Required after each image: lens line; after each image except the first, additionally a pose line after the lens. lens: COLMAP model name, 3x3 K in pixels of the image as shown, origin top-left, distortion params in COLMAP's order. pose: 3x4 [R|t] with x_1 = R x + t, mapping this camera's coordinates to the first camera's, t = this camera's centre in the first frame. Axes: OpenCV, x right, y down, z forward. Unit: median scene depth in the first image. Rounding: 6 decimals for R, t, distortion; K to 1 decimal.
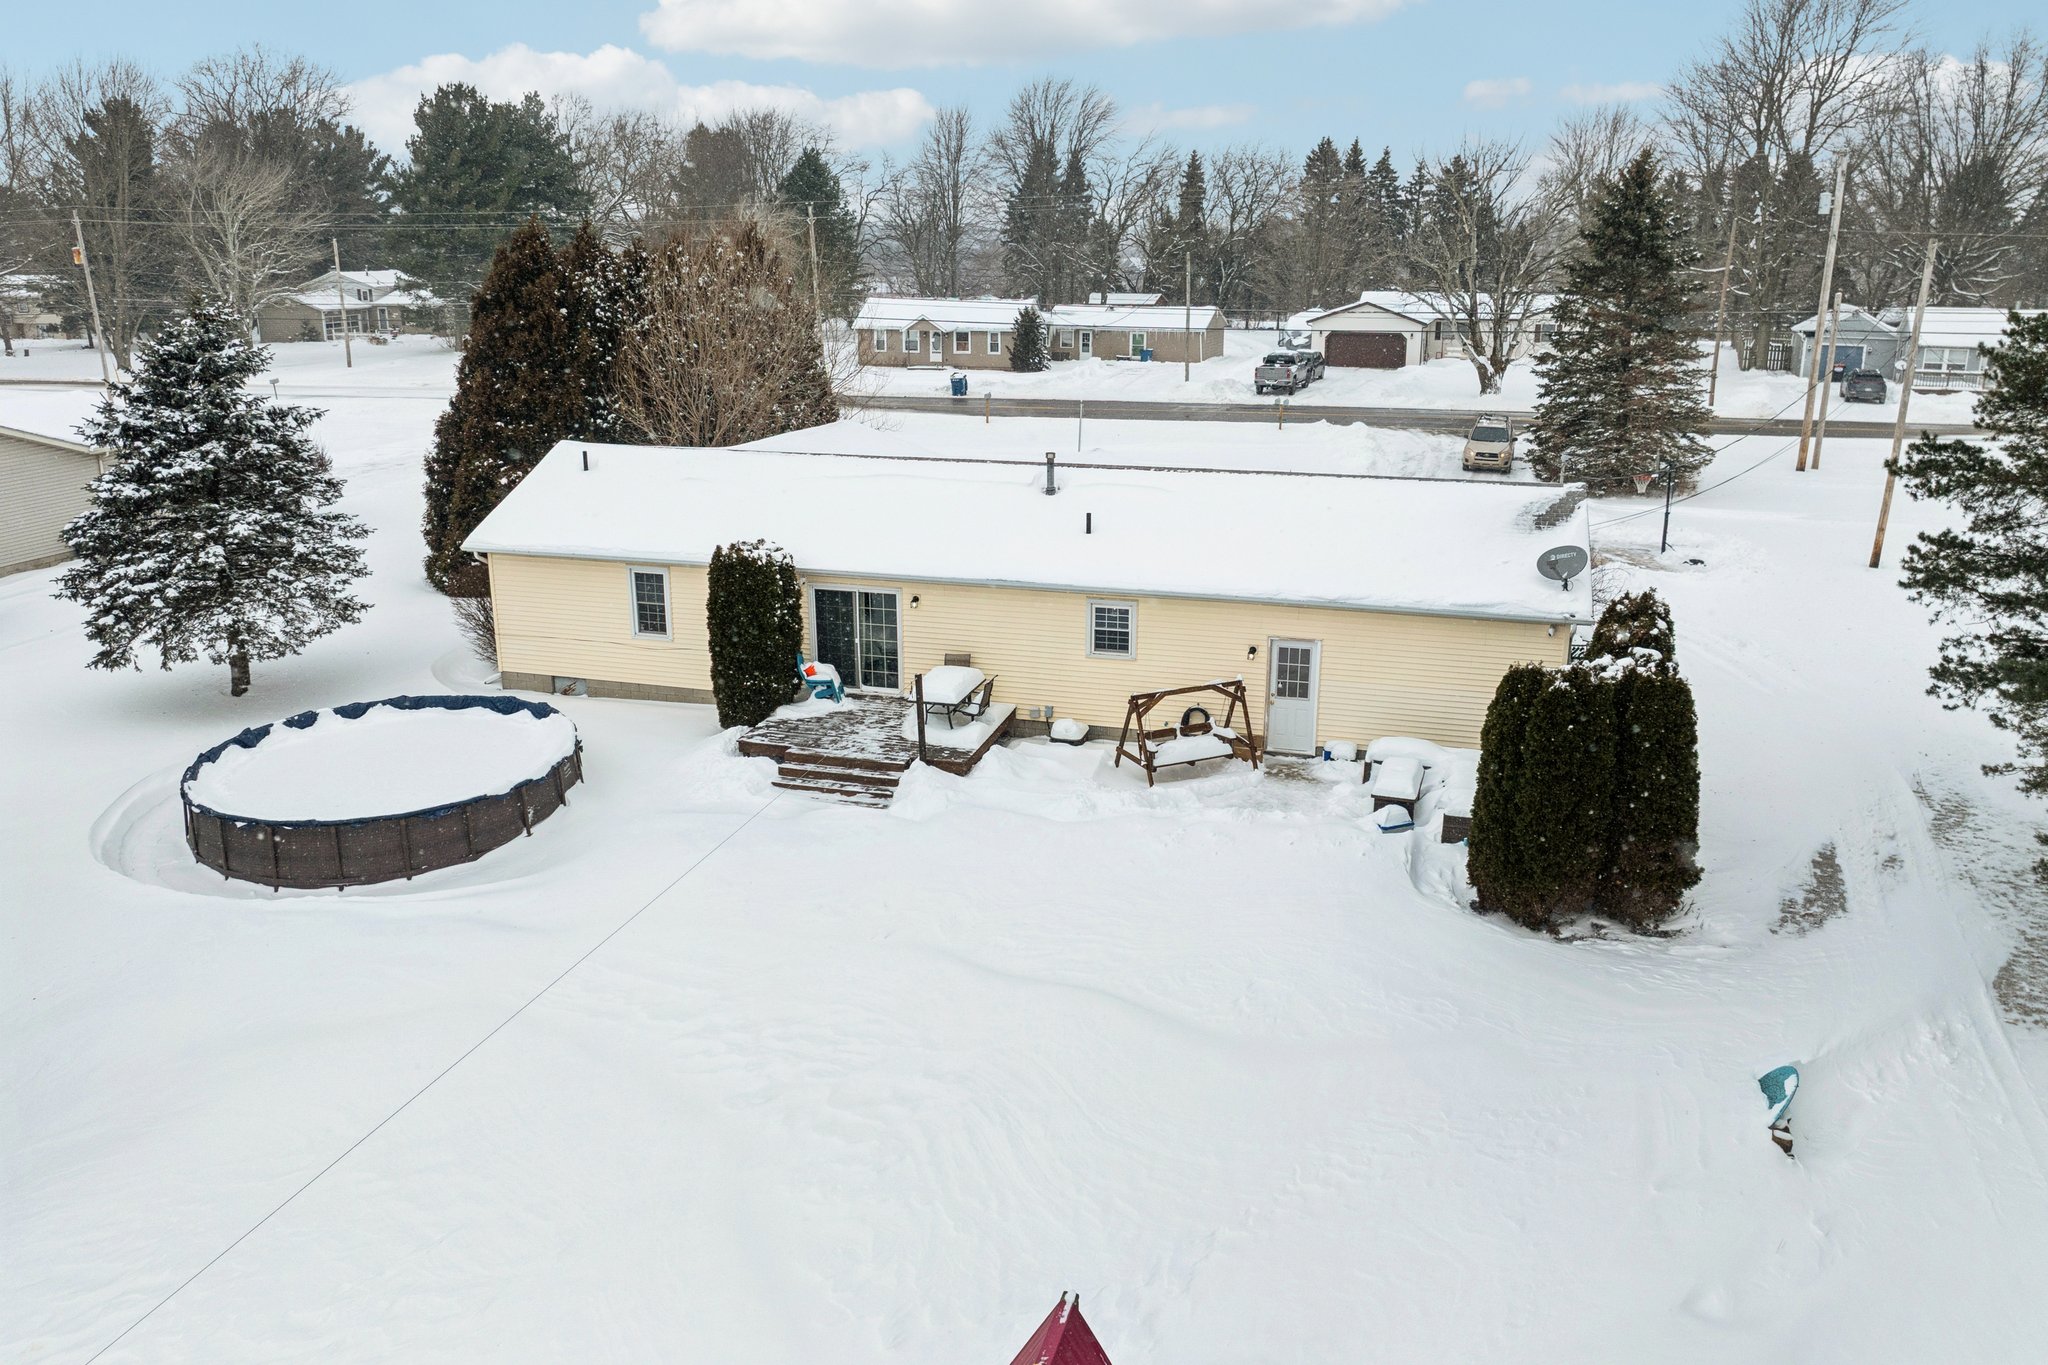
lens RADIAL K [[1498.2, 0, 1054.0], [0, 1498.2, 663.5], [0, 0, 1]] dist [-0.022747, -0.032151]
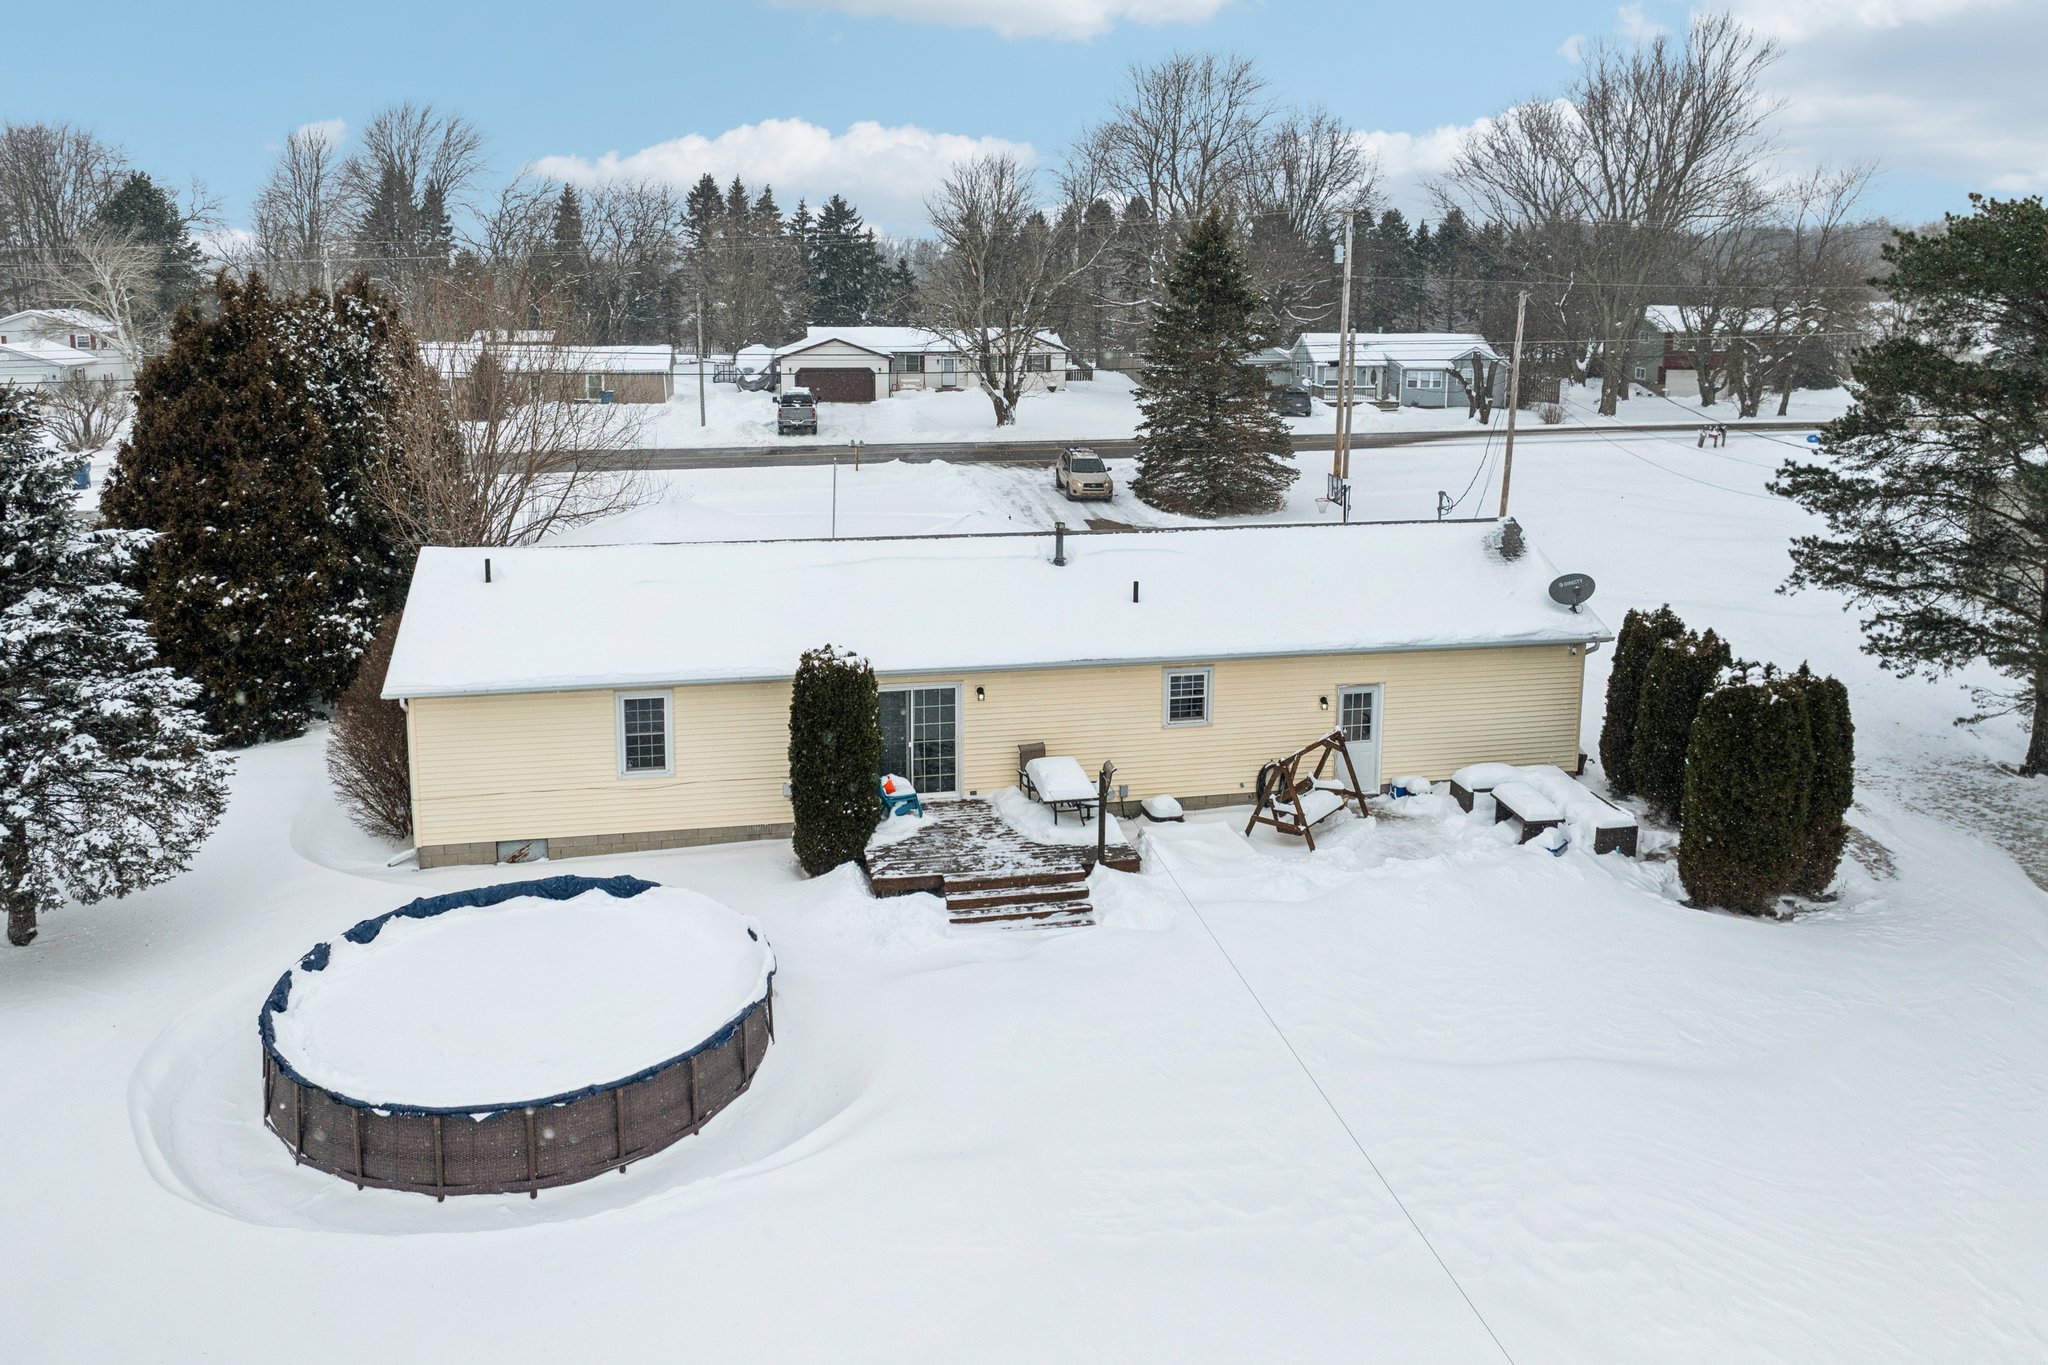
lens RADIAL K [[1529.5, 0, 1005.8], [0, 1529.5, 491.3], [0, 0, 1]] dist [-0.012788, -0.006611]
pose [[0.882774, -0.062810, 0.465579, -0.510090], [0.121593, 0.987801, -0.097288, -0.070828], [-0.453789, 0.142494, 0.879642, 0.143954]]
